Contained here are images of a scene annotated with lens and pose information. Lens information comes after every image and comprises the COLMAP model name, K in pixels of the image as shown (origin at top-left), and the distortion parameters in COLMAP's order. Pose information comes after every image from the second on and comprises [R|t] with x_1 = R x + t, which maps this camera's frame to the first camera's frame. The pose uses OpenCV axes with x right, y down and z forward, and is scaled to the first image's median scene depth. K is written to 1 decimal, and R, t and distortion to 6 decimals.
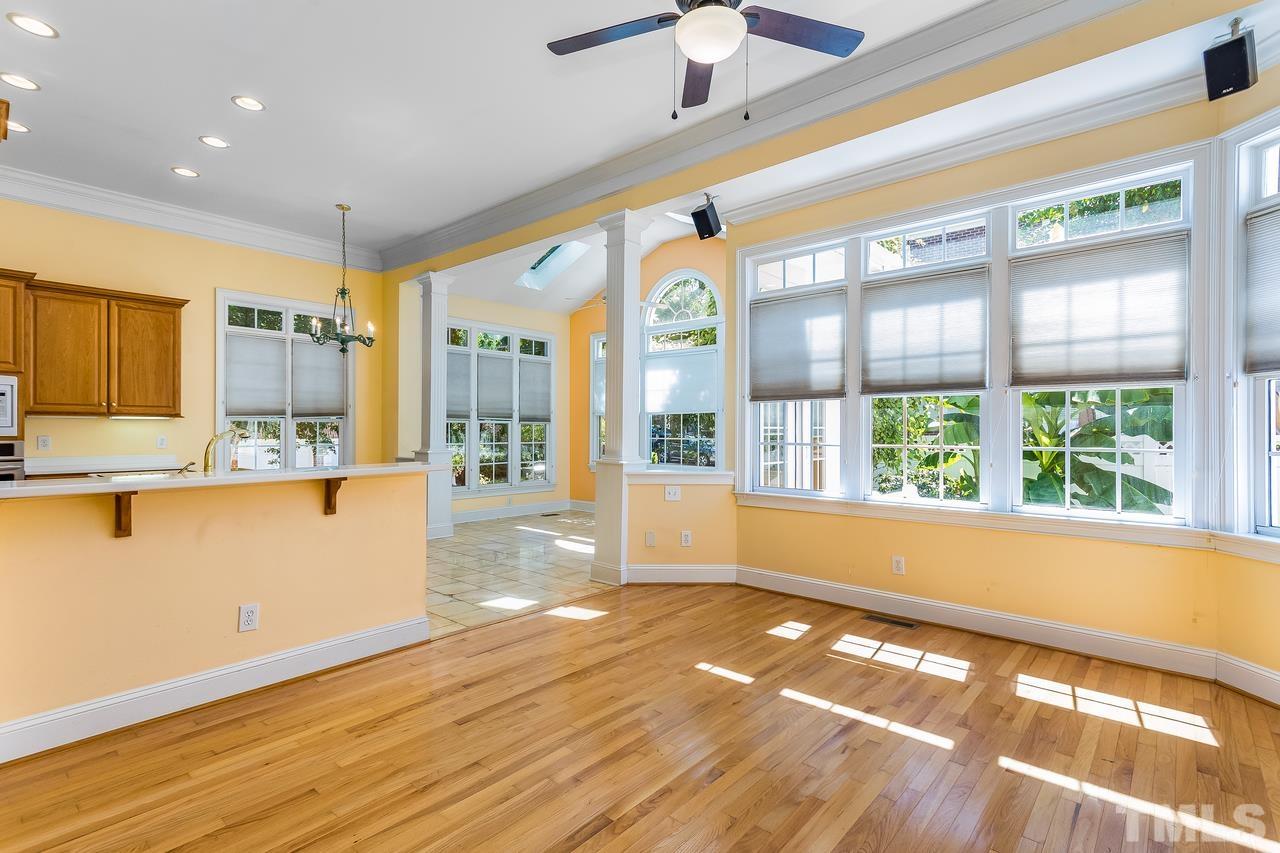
lens RADIAL K [[613.4, 0, 634.7], [0, 613.4, 426.9], [0, 0, 1]] dist [0.011810, 0.000438]
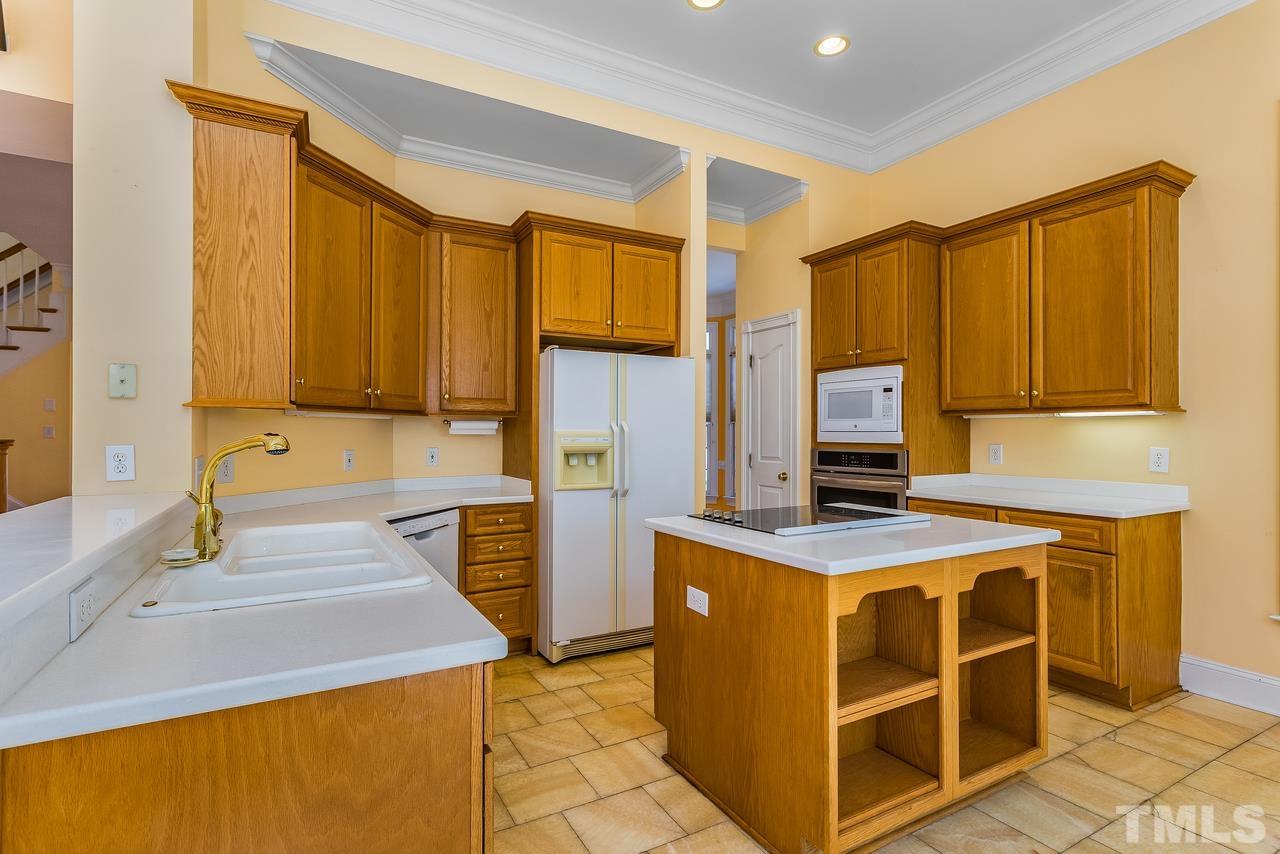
lens RADIAL K [[613.4, 0, 634.7], [0, 613.4, 427.4], [0, 0, 1]] dist [0.011810, 0.000438]
pose [[-0.331656, -0.007447, -0.943371, -0.203599], [0.004835, 0.999942, -0.009593, 0.000745], [0.943388, -0.007743, -0.331601, 1.080473]]
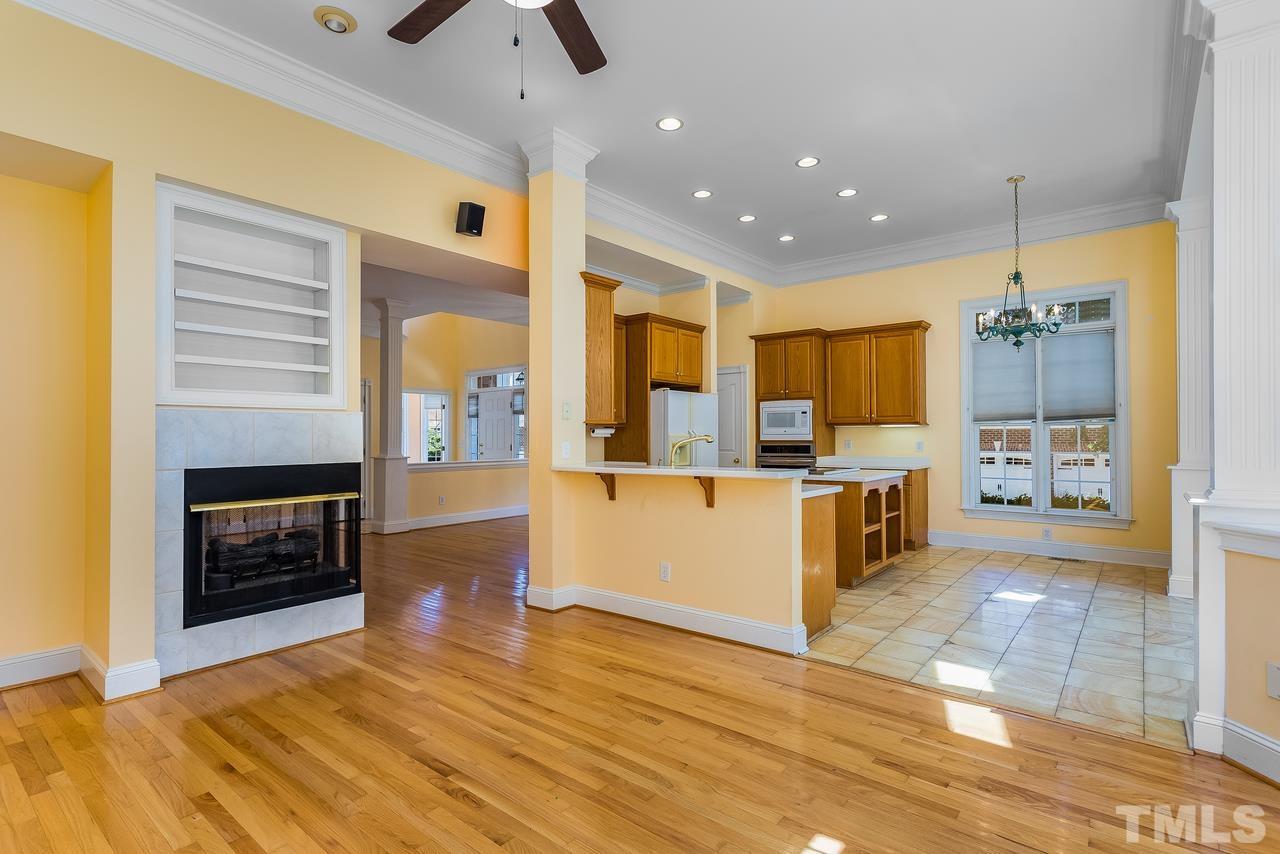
lens RADIAL K [[613.4, 0, 634.7], [0, 613.4, 427.4], [0, 0, 1]] dist [0.011810, 0.000438]
pose [[0.039461, -0.014099, -0.999122, 0.520695], [0.010578, 0.999850, -0.013691, -0.000511], [0.999165, -0.010029, 0.039604, 0.595336]]
